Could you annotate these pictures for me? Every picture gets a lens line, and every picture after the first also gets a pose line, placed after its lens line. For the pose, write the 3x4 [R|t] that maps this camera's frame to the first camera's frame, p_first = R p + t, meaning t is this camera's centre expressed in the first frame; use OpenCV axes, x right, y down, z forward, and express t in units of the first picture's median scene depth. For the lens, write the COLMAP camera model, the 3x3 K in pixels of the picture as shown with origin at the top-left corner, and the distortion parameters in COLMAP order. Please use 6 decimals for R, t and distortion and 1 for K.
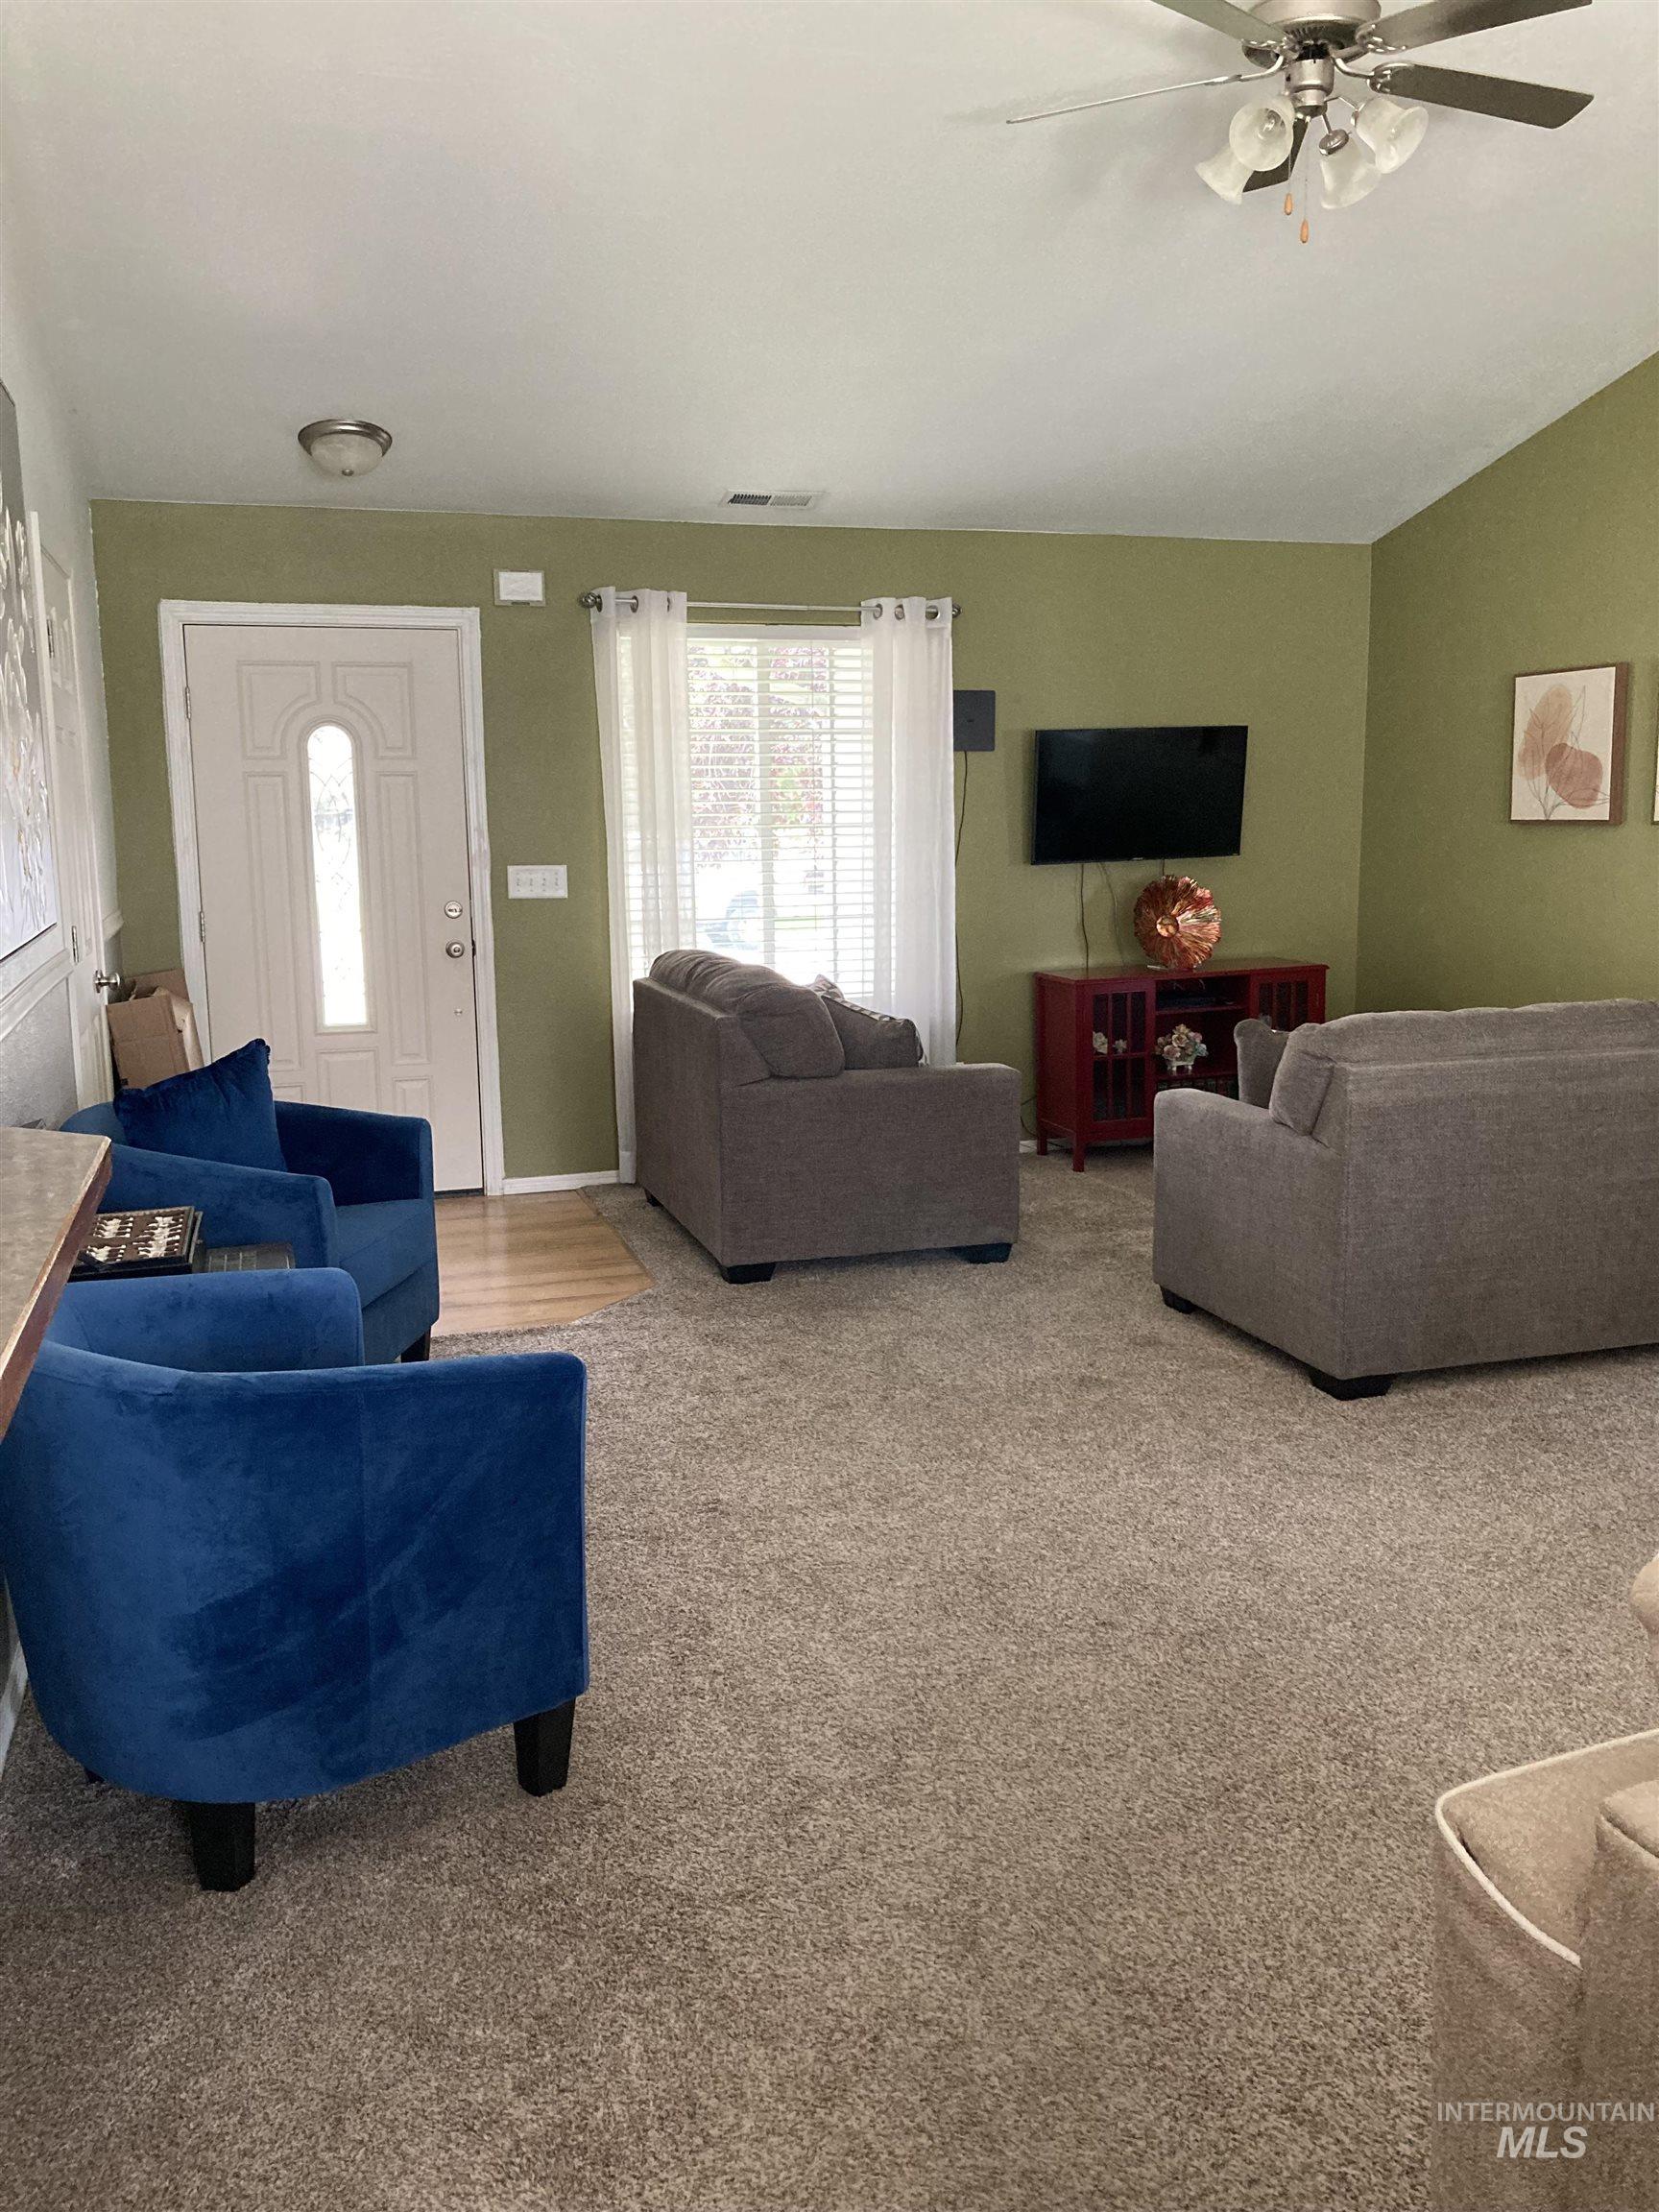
lens RADIAL K [[1829.3, 0, 829.5], [0, 1829.3, 1106.0], [0, 0, 1]] dist [0.035543, -0.016581]
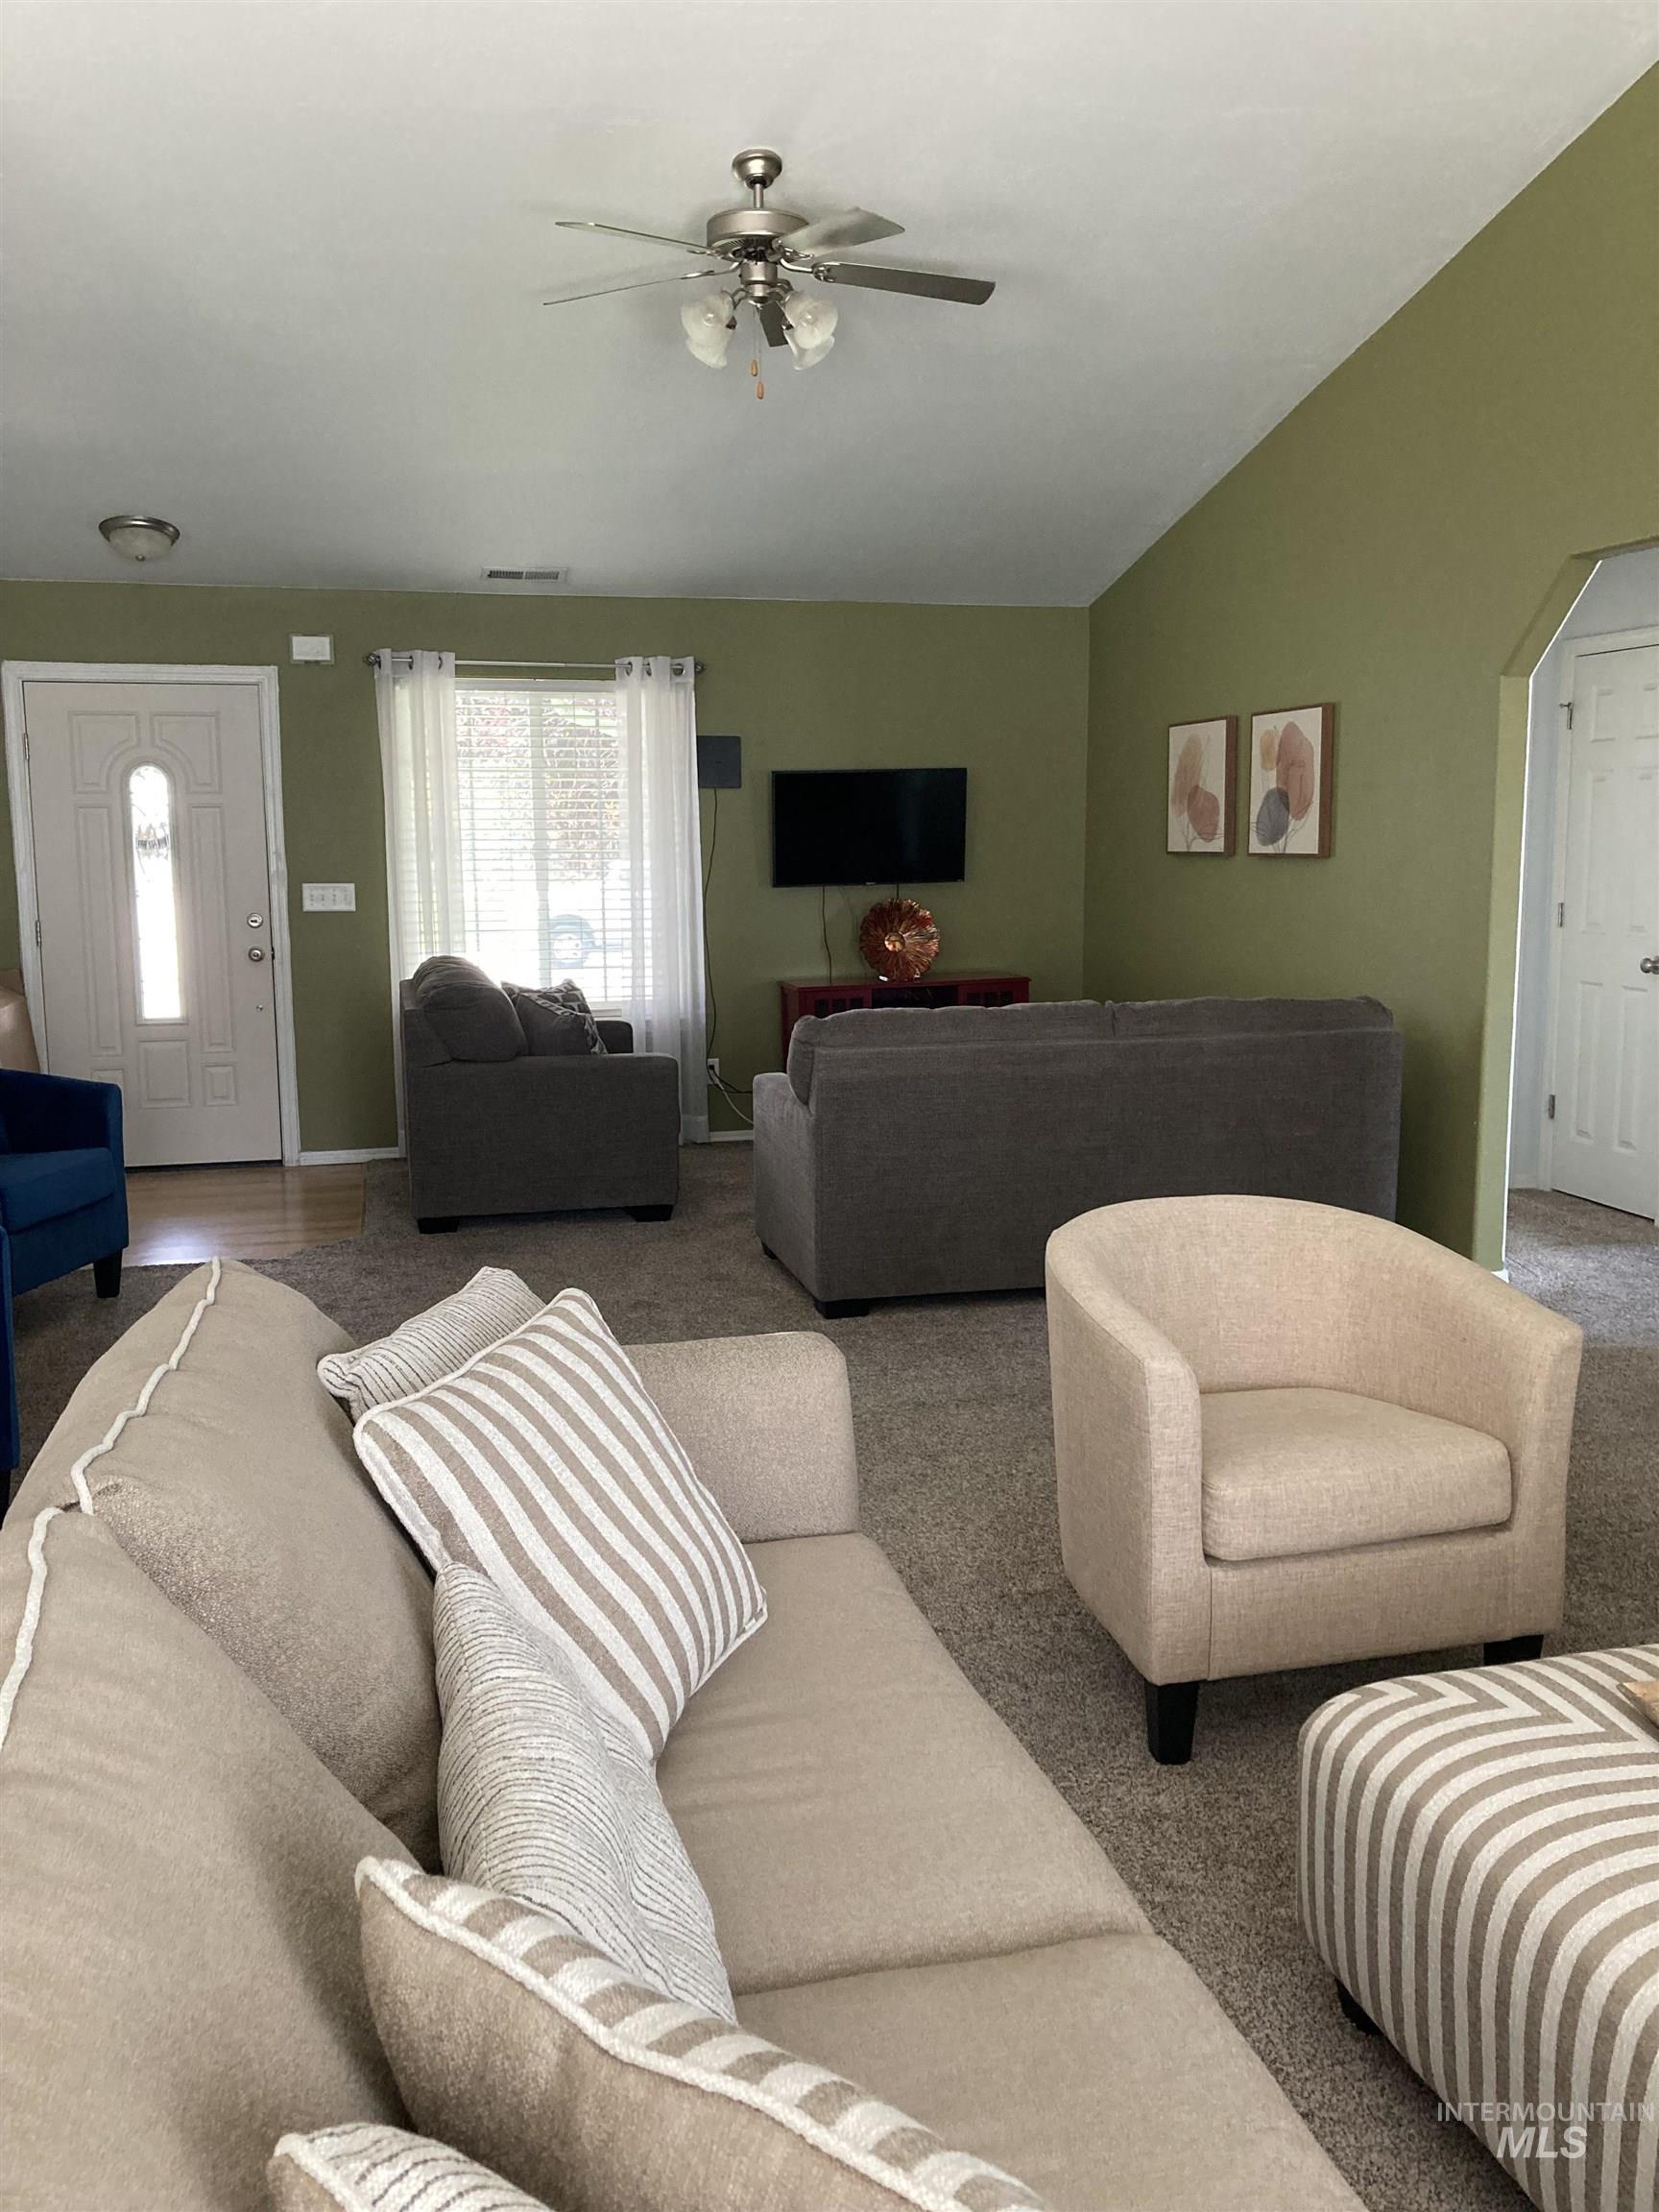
lens RADIAL K [[1829.7, 0, 829.5], [0, 1829.7, 1106.0], [0, 0, 1]] dist [0.079611, -0.226549]
pose [[0.998299, 0.013697, -0.056664, 0.231980], [-0.014442, 0.999814, -0.012758, 0.021229], [0.056478, 0.013555, 0.998312, -0.156907]]
